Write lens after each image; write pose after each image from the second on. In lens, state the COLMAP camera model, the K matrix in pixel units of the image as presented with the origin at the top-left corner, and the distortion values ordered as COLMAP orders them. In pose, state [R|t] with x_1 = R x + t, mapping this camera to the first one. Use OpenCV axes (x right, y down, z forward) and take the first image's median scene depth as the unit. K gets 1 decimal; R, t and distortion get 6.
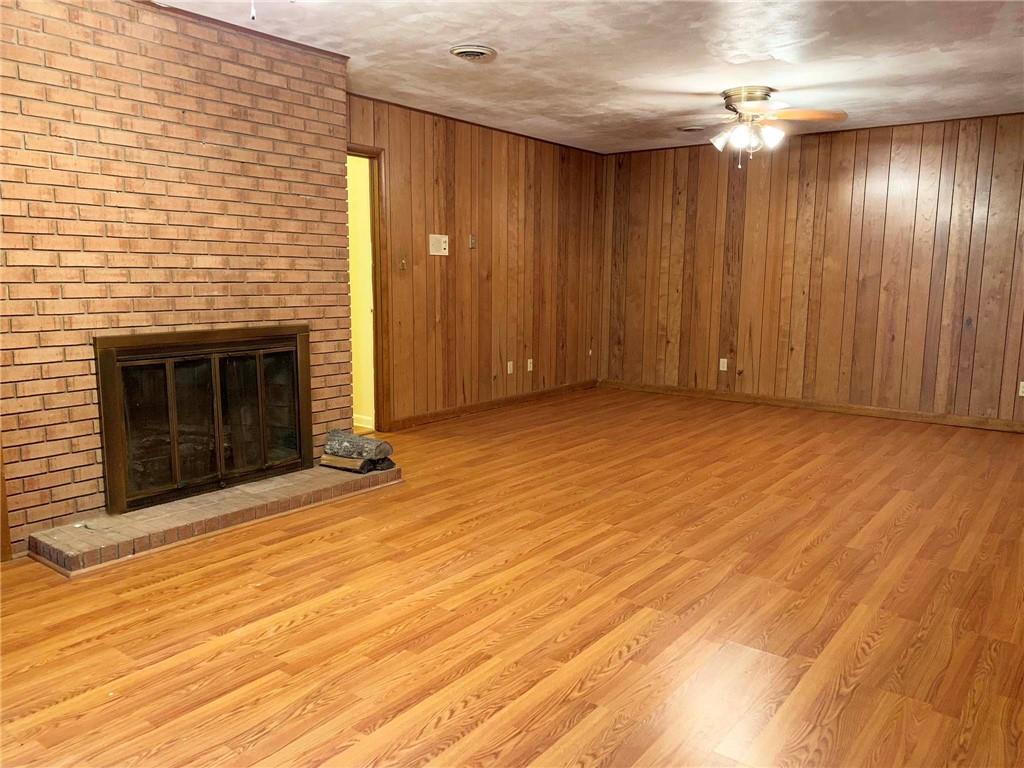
lens RADIAL K [[785.1, 0, 505.7], [0, 785.1, 382.1], [0, 0, 1]] dist [0.043586, -0.030118]
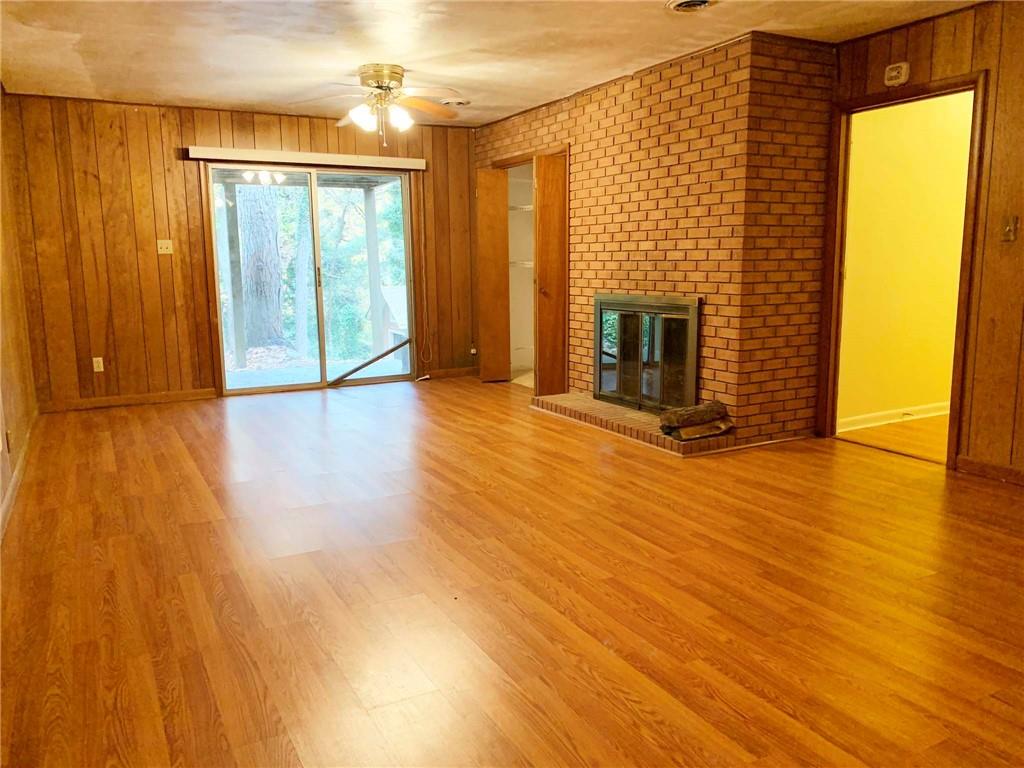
lens RADIAL K [[785.1, 0, 507.9], [0, 785.1, 387.2], [0, 0, 1]] dist [0.043586, -0.030118]
pose [[-0.420013, 0.139571, -0.896721, 0.931954], [-0.123699, 0.970076, 0.208927, -0.158365], [0.899048, 0.198676, -0.390180, 1.279081]]
